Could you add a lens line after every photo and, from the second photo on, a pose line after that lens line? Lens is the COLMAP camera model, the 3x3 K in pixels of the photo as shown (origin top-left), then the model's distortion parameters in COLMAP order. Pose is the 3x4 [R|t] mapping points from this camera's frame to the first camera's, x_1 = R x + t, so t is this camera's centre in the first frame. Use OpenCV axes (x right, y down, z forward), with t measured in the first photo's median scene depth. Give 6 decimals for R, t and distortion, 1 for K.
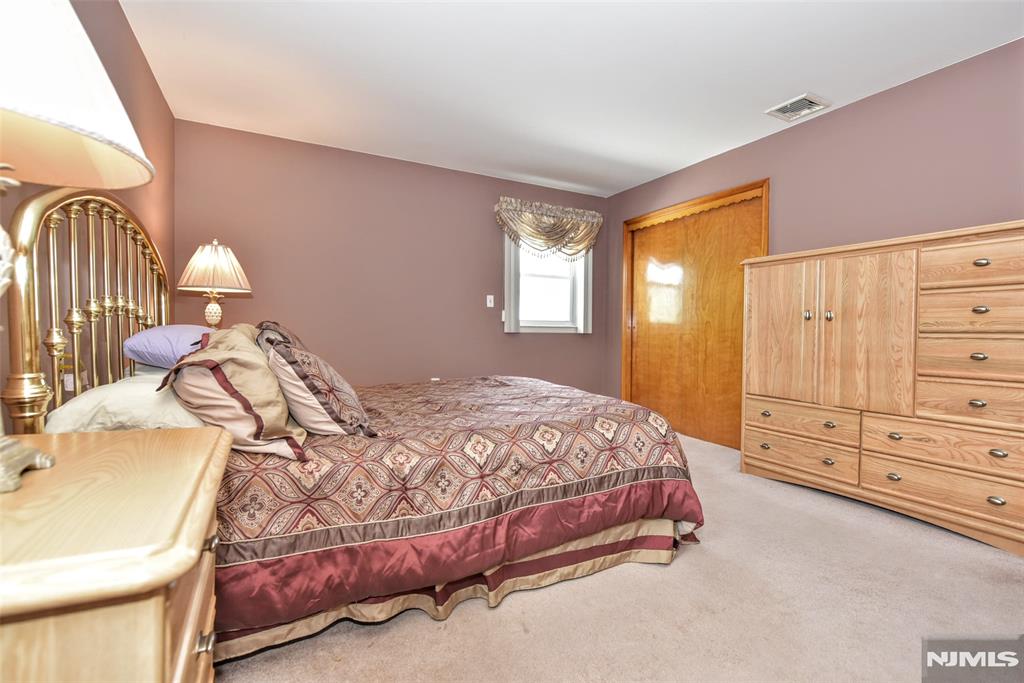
lens RADIAL K [[479.0, 0, 512.1], [0, 479.0, 338.2], [0, 0, 1]] dist [-0.013652, 0.002125]
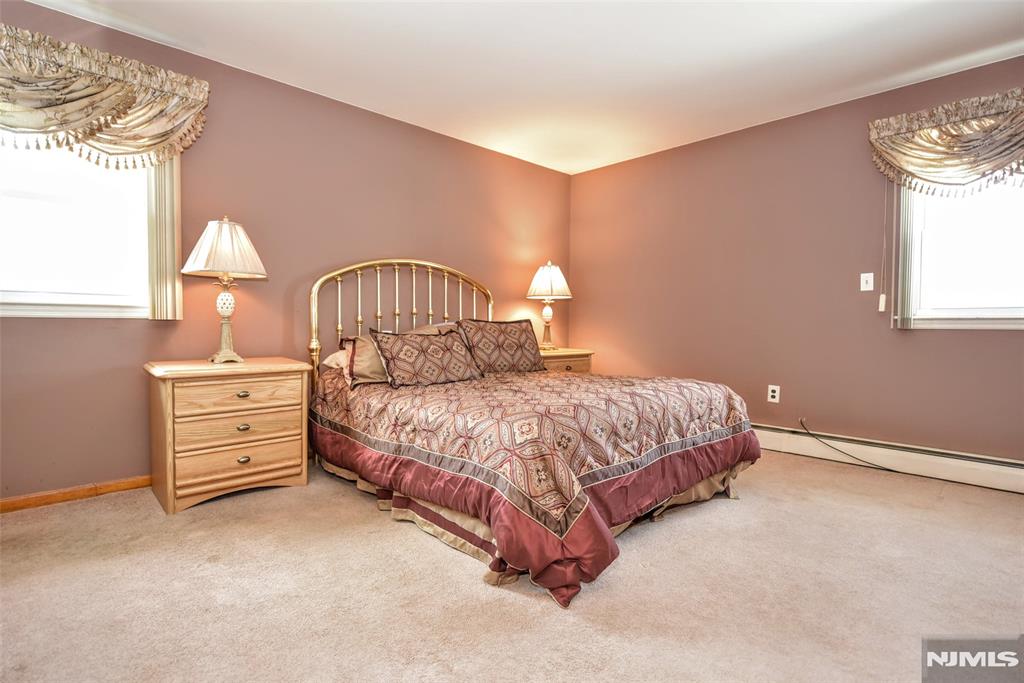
lens RADIAL K [[513.8, 0, 511.7], [0, 513.8, 344.4], [0, 0, 1]] dist [-0.005324, -0.000139]
pose [[0.243417, 0.026484, -0.969560, 1.295146], [-0.018764, 0.999569, 0.022593, 0.007940], [0.969740, 0.012693, 0.243809, 0.832248]]
